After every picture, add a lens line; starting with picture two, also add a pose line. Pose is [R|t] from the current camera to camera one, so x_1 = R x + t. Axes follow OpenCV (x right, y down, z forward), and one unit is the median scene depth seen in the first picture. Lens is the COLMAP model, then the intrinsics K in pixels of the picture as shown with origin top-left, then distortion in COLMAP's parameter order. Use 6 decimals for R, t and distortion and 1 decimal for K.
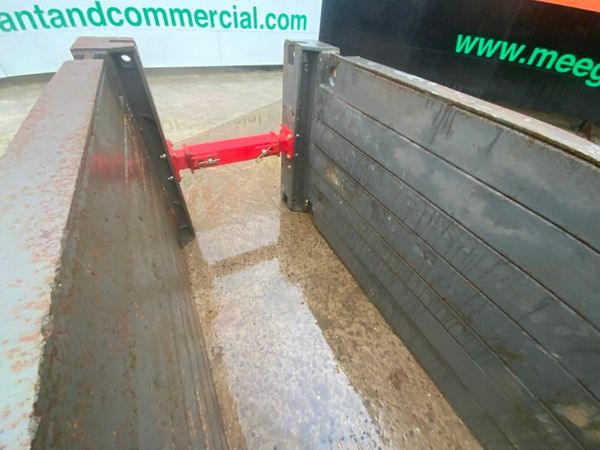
lens RADIAL K [[242.8, 0, 298.3], [0, 242.8, 225.6], [0, 0, 1]] dist [-0.007687, -0.001312]
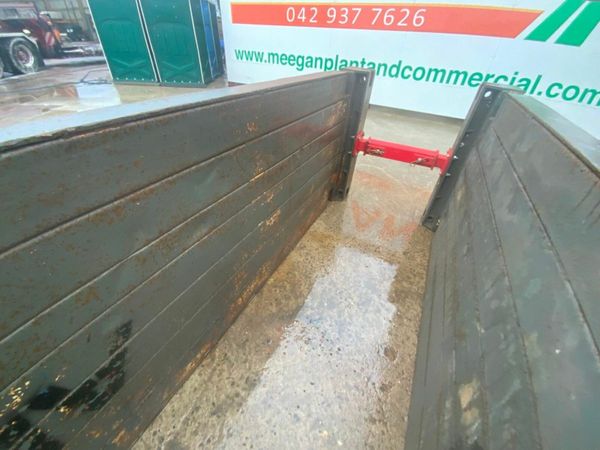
lens RADIAL K [[242.8, 0, 302.1], [0, 242.8, 226.1], [0, 0, 1]] dist [-0.007687, -0.001312]
pose [[0.598572, 0.470120, -0.648613, 0.478689], [-0.576631, 0.814907, 0.058508, 0.254094], [0.556065, 0.338989, 0.758867, -0.169574]]
